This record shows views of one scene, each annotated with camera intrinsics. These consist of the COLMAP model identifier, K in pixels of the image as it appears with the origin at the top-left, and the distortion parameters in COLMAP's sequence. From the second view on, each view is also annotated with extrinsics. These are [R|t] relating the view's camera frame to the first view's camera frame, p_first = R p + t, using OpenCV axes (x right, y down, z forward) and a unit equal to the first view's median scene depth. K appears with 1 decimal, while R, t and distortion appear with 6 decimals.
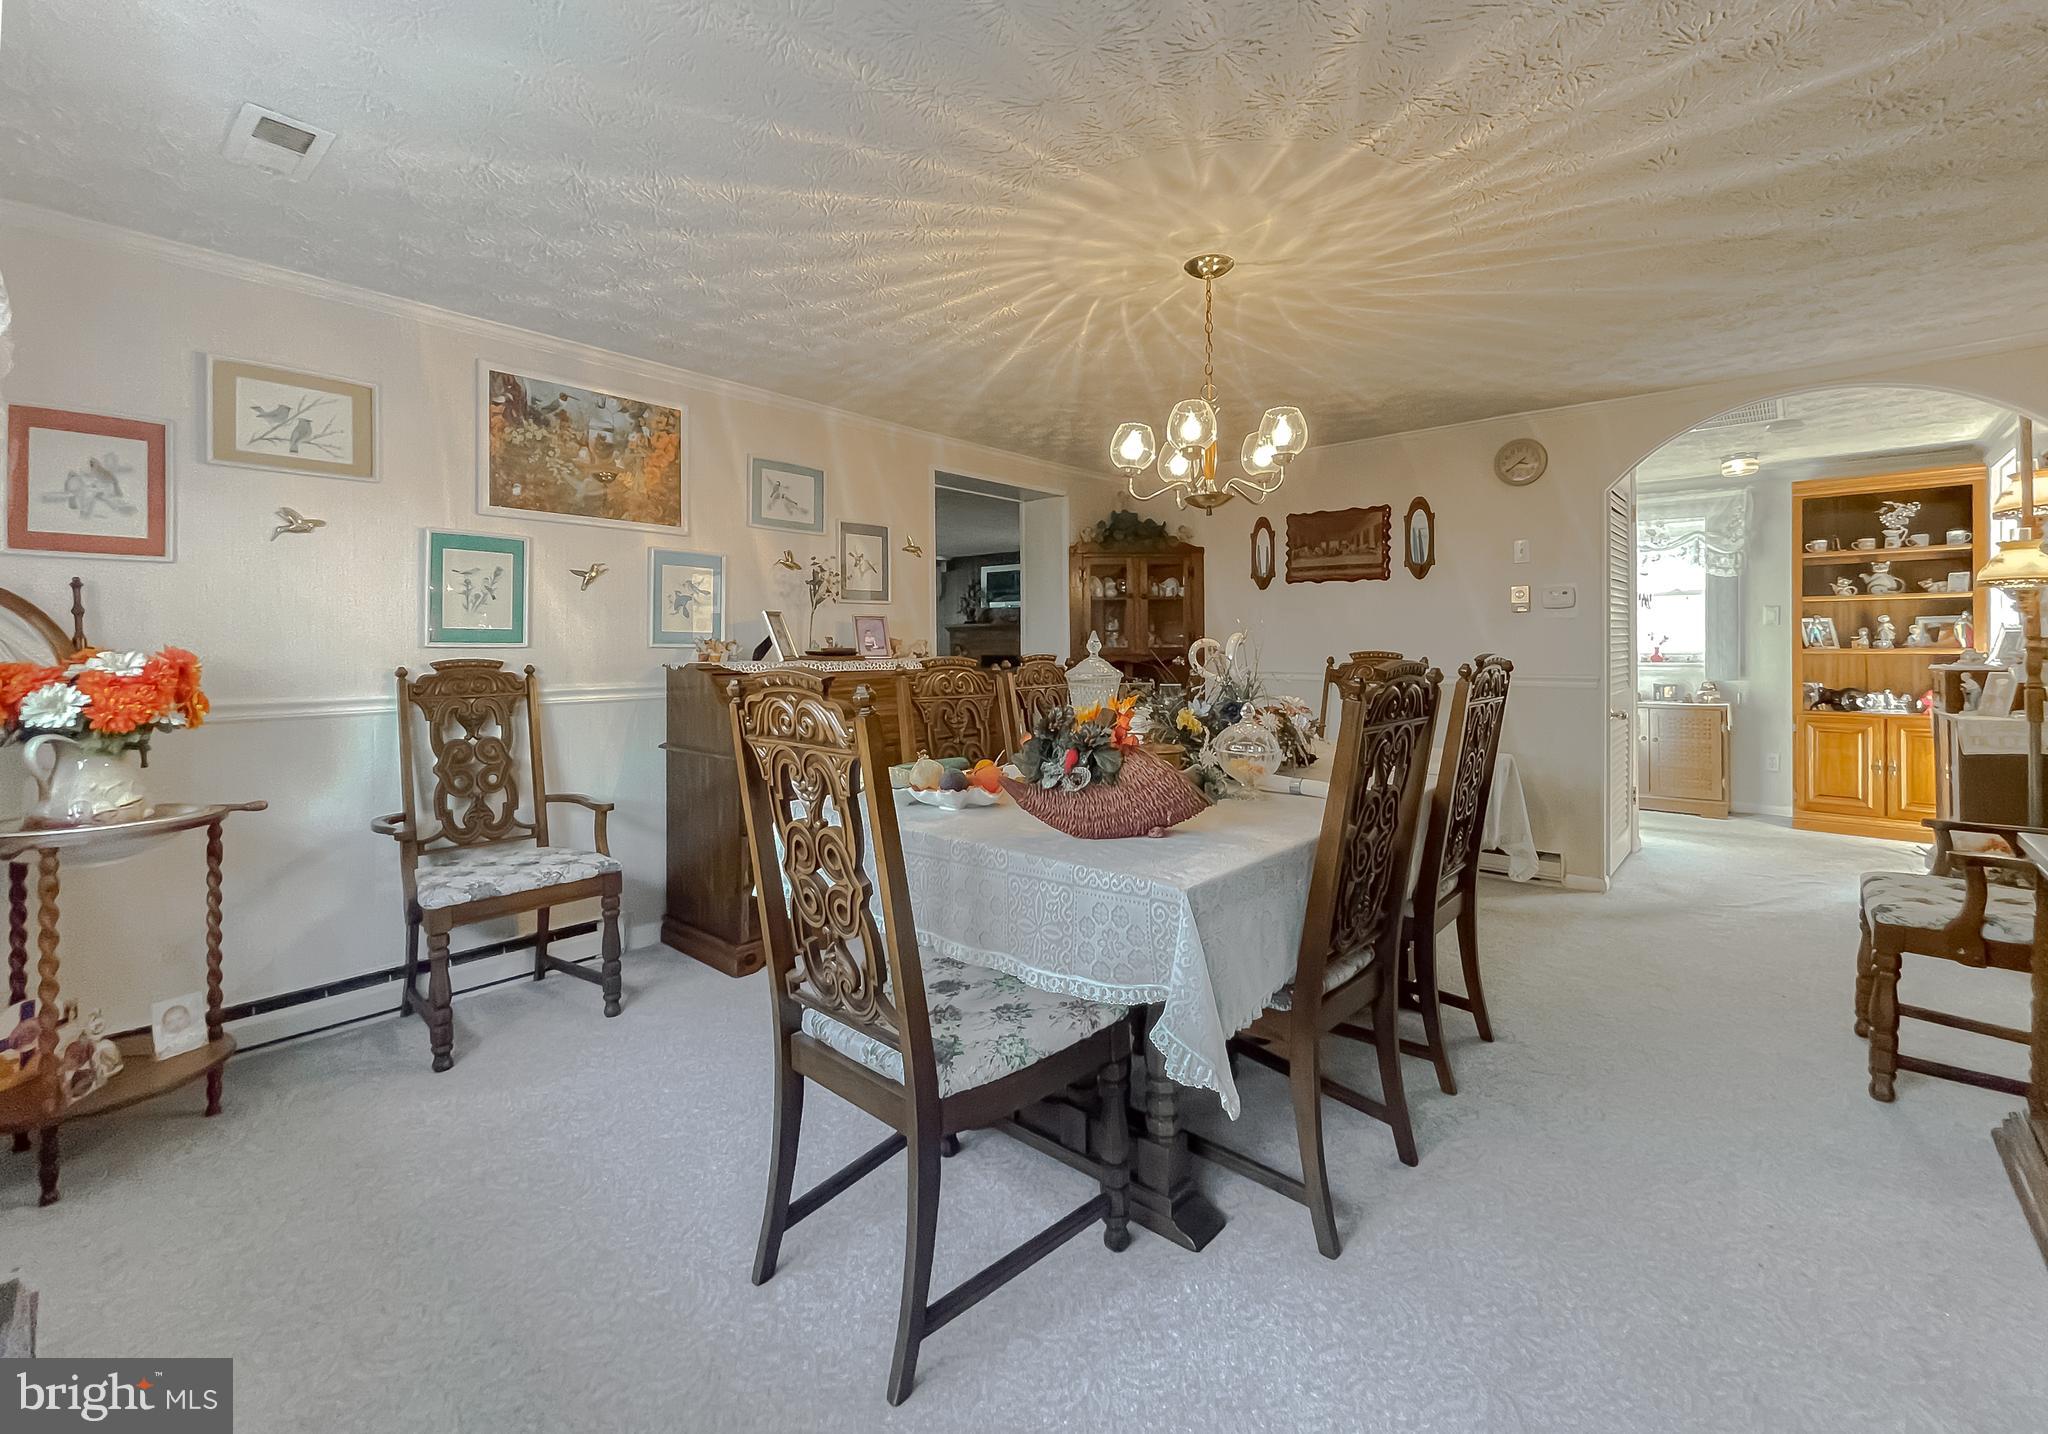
lens RADIAL K [[857.0, 0, 1021.6], [0, 857.0, 650.3], [0, 0, 1]] dist [0.000678, -0.000096]
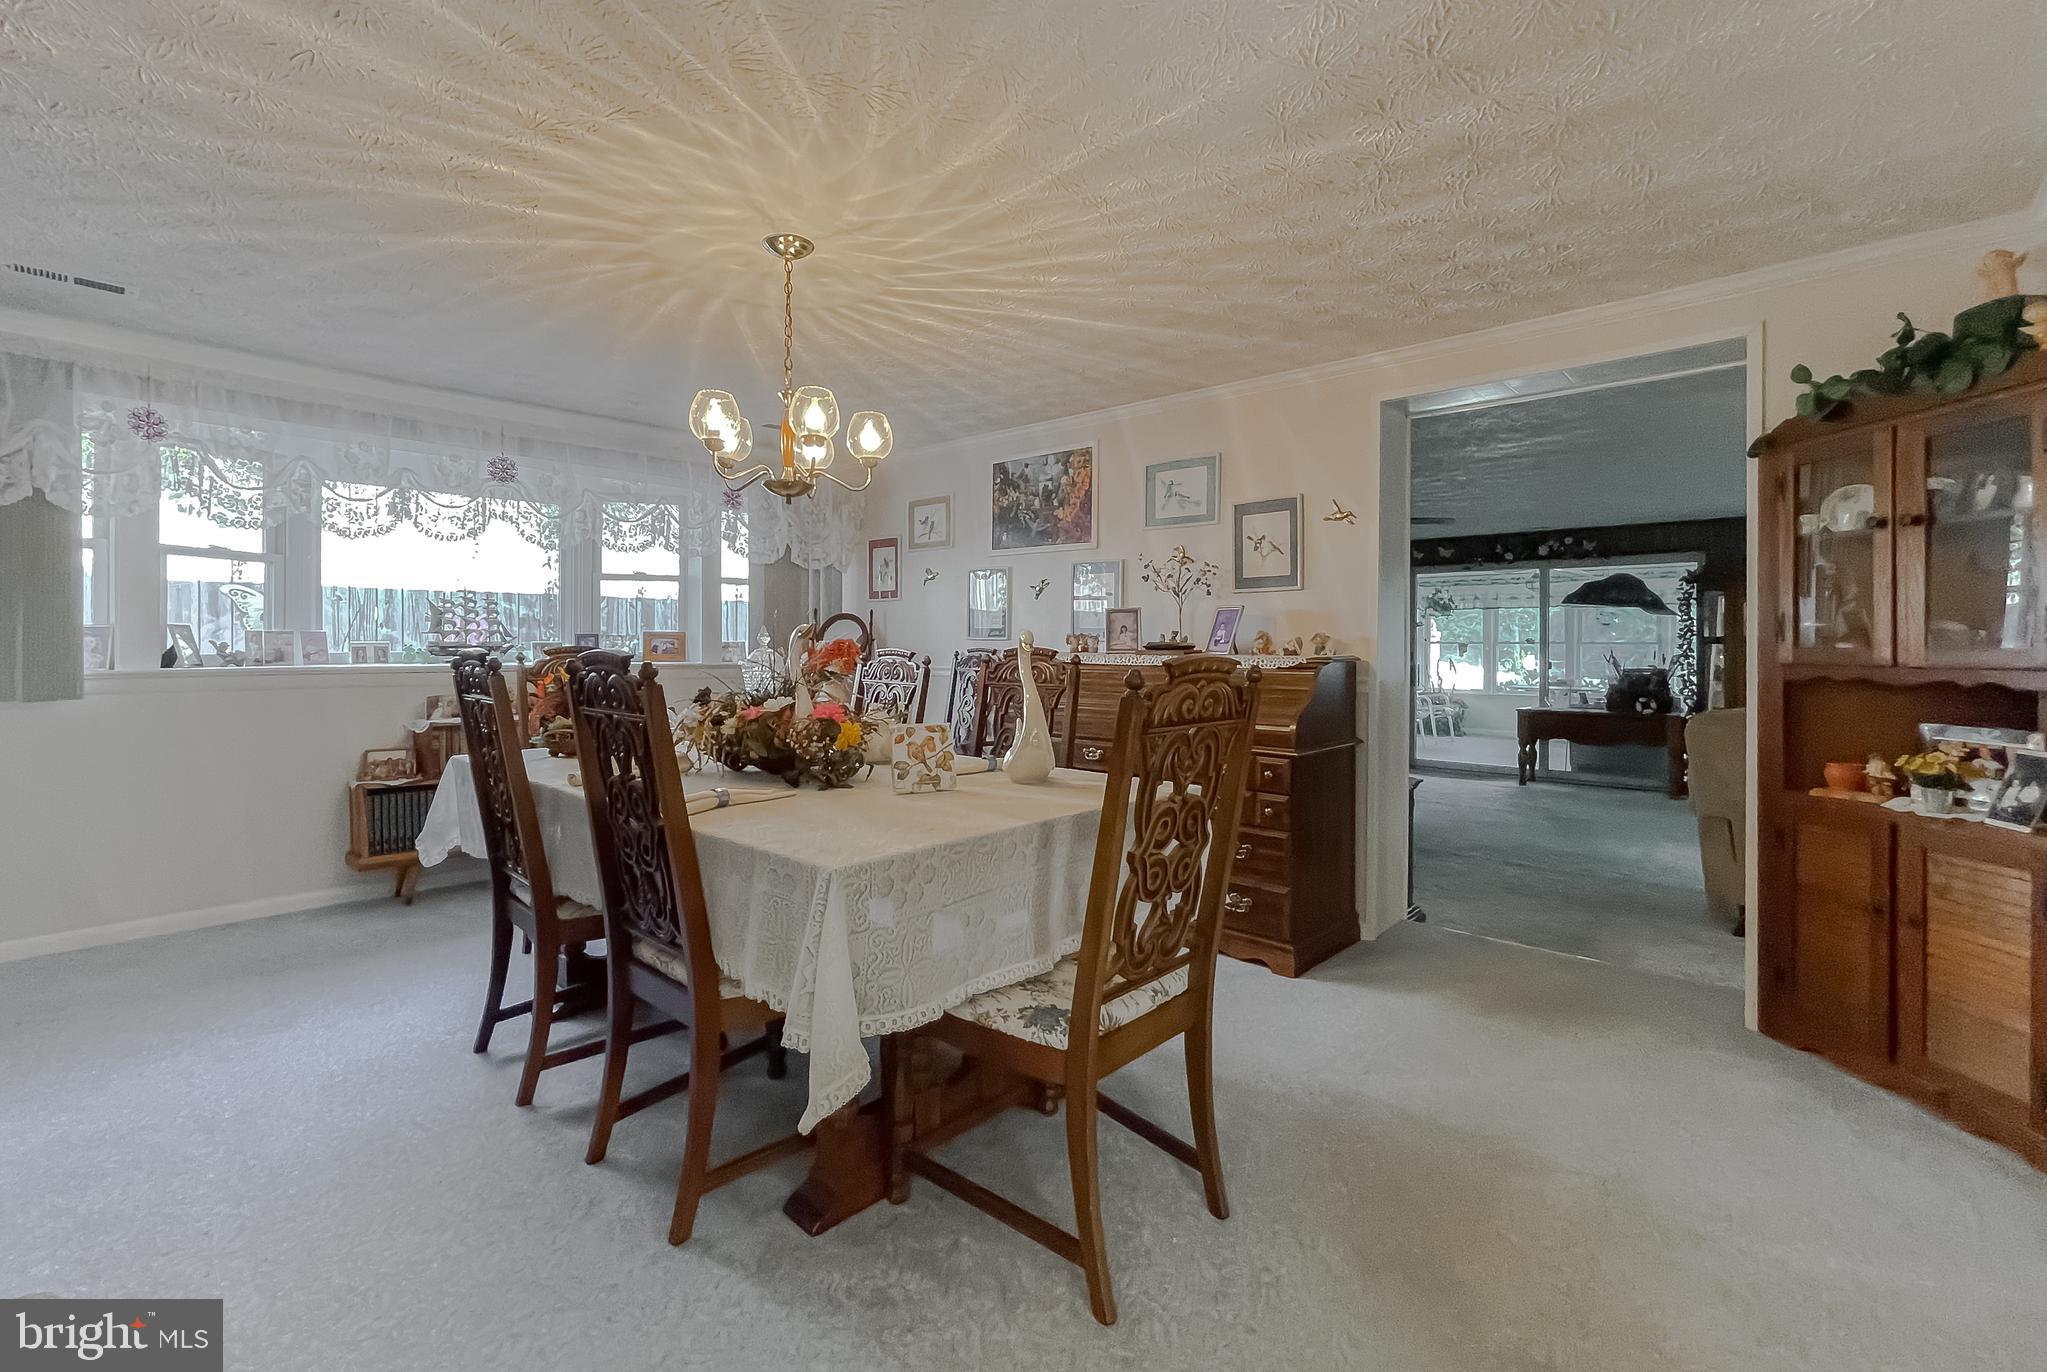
lens RADIAL K [[903.7, 0, 1023.0], [0, 903.7, 642.9], [0, 0, 1]] dist [0.000400, -0.000019]
pose [[-0.011792, 0.003753, -0.999923, 0.916997], [-0.009913, 0.999943, 0.003870, -0.004510], [0.999881, 0.009958, -0.011754, 0.948808]]
